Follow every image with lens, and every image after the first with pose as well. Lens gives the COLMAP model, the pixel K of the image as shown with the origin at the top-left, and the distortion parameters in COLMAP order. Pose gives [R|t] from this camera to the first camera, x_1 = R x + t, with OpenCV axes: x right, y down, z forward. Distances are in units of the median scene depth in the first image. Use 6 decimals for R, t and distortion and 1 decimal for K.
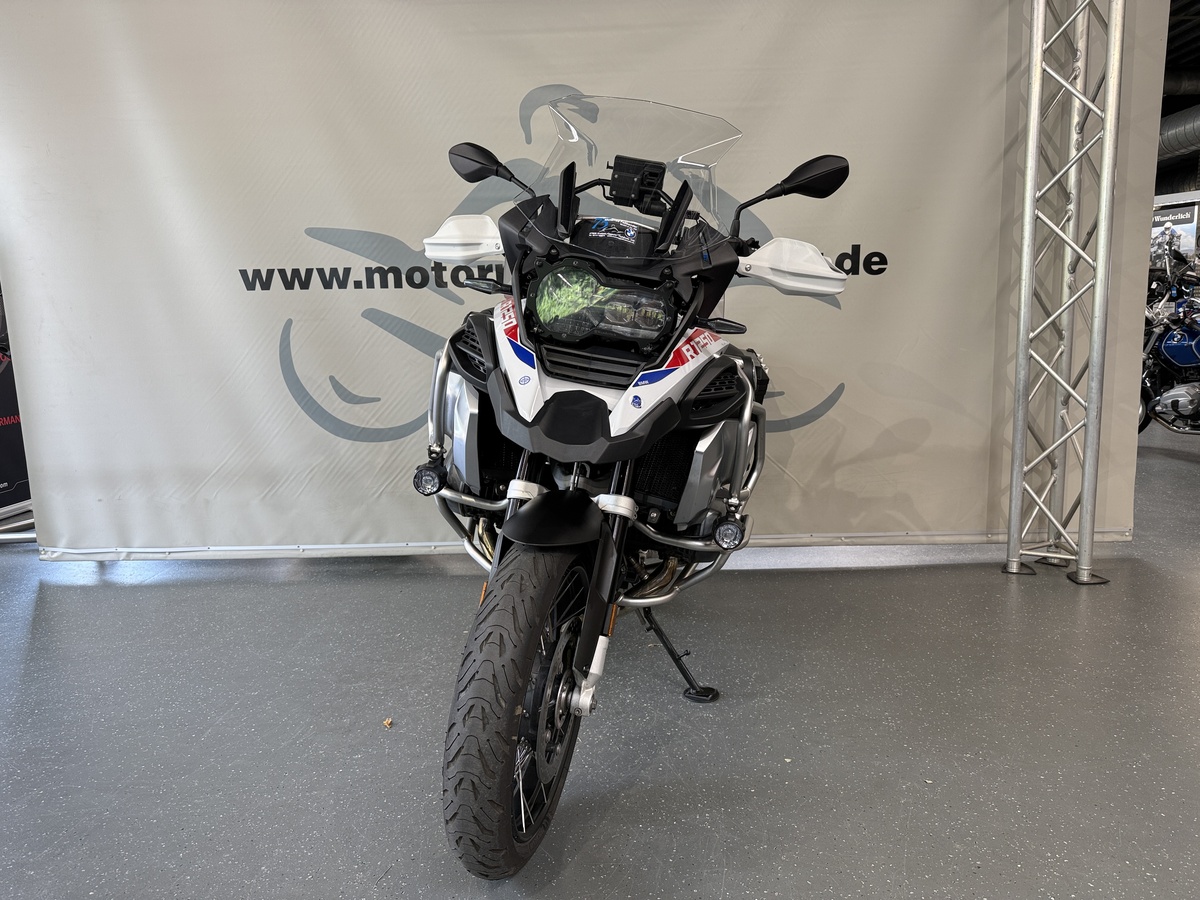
lens RADIAL K [[828.0, 0, 596.4], [0, 828.0, 445.6], [0, 0, 1]] dist [0.064240, -0.063623]
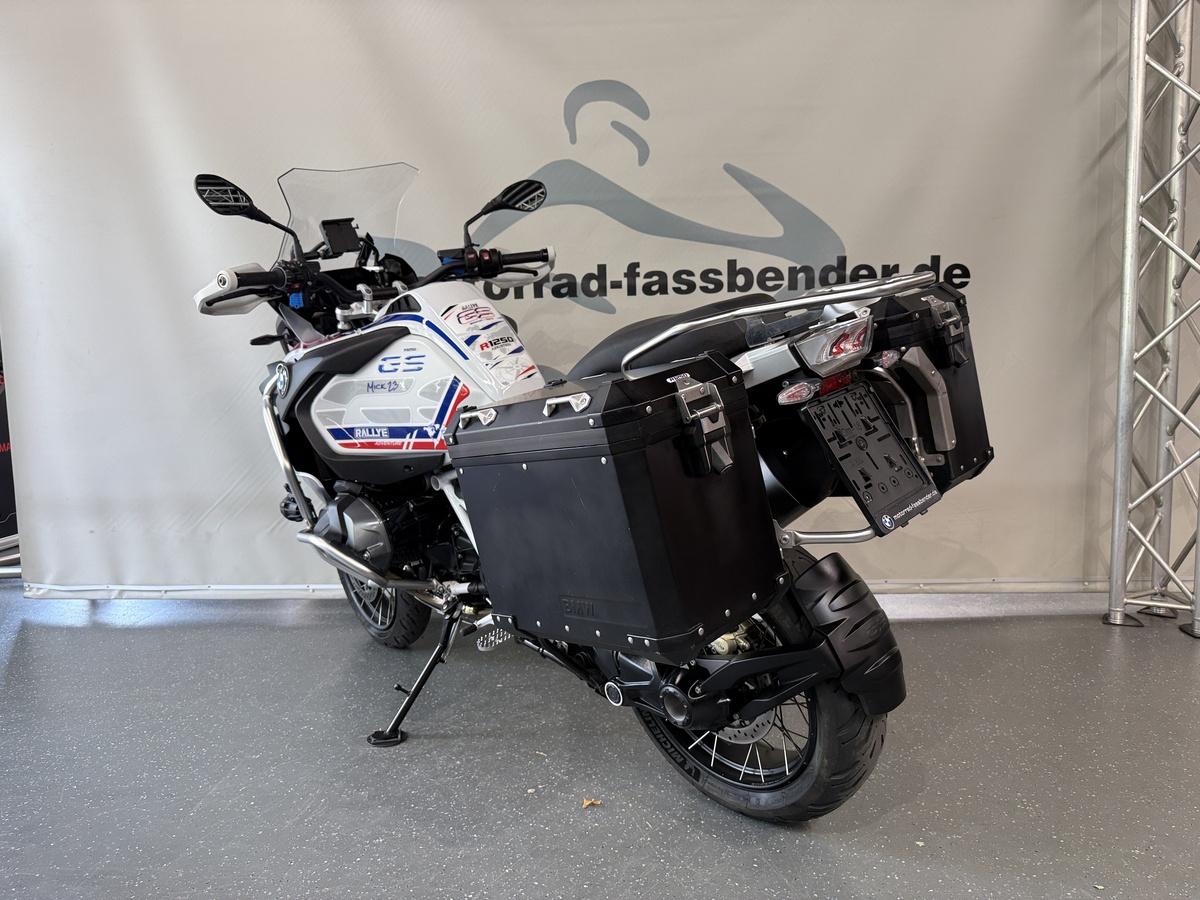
lens RADIAL K [[832.5, 0, 597.9], [0, 832.5, 452.6], [0, 0, 1]] dist [0.046234, -0.045409]
pose [[0.999904, 0.010110, -0.009456, -0.041332], [-0.010540, 0.998856, -0.046638, 0.018054], [0.008973, 0.046733, 0.998867, 0.101695]]
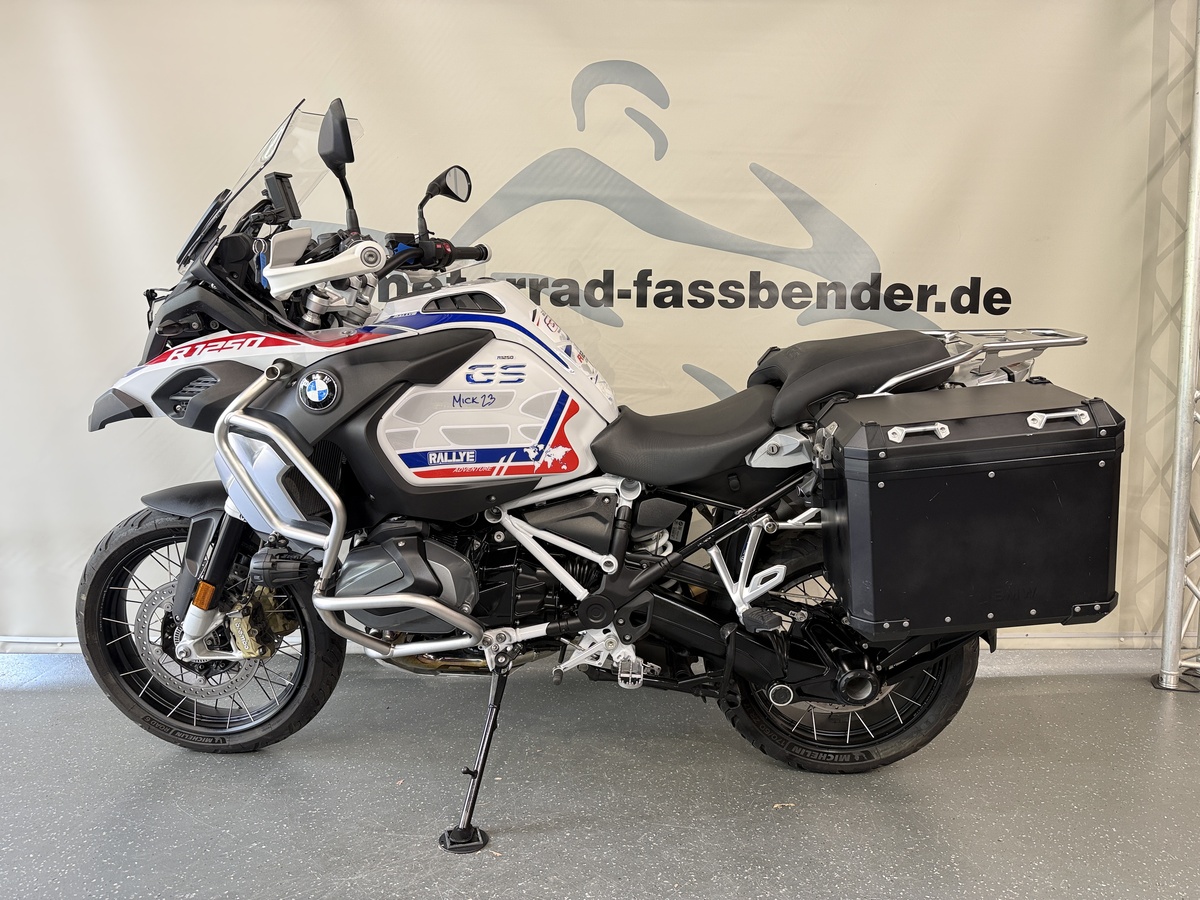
lens RADIAL K [[828.0, 0, 596.4], [0, 828.0, 445.6], [0, 0, 1]] dist [0.064240, -0.063623]
pose [[0.995376, 0.036747, 0.088743, -0.125715], [-0.029087, 0.995860, -0.086117, 0.005341], [-0.091540, 0.083137, 0.992325, 0.233449]]
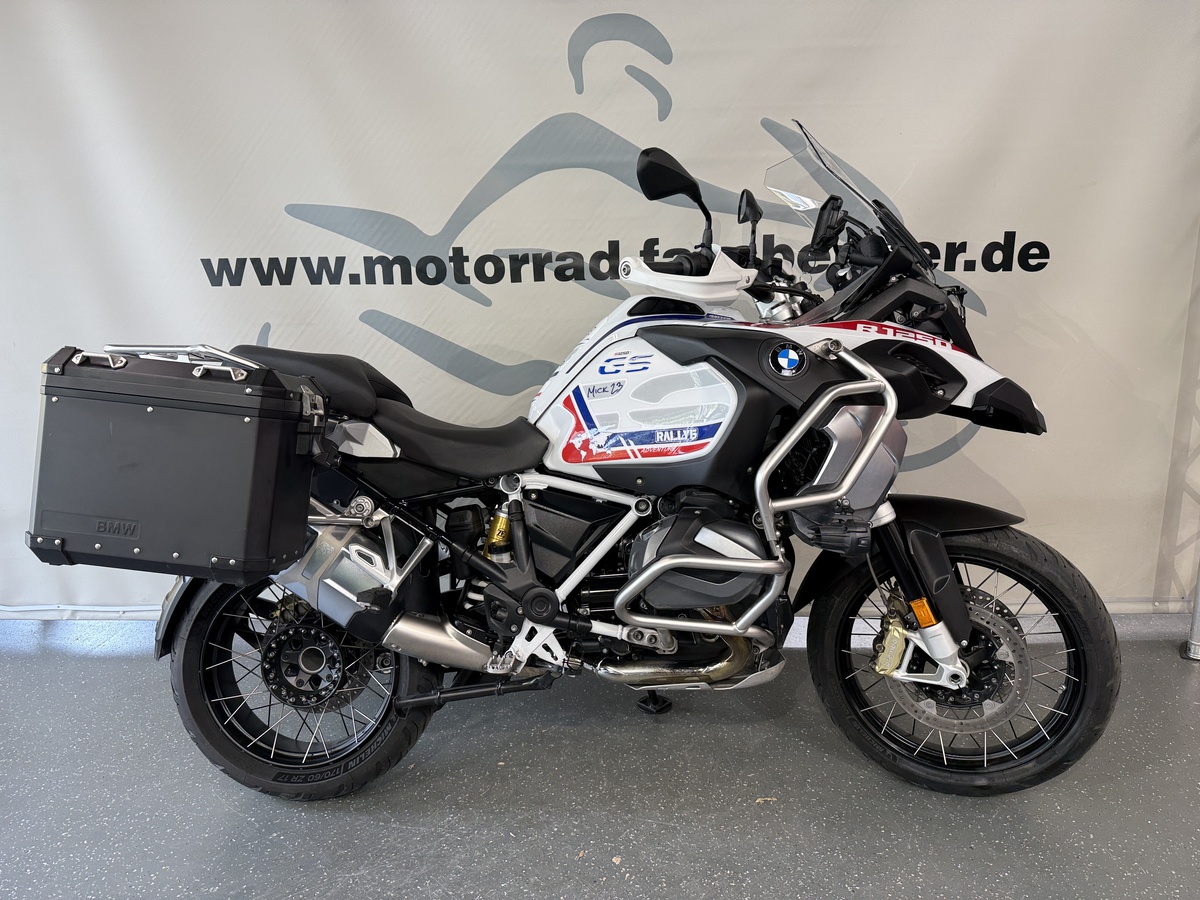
lens RADIAL K [[829.5, 0, 593.1], [0, 829.5, 450.3], [0, 0, 1]] dist [0.048861, -0.052003]
pose [[0.999965, 0.007637, -0.003525, -0.063174], [-0.007412, 0.998185, 0.059759, -0.085309], [0.003975, -0.059730, 0.998207, 0.227878]]
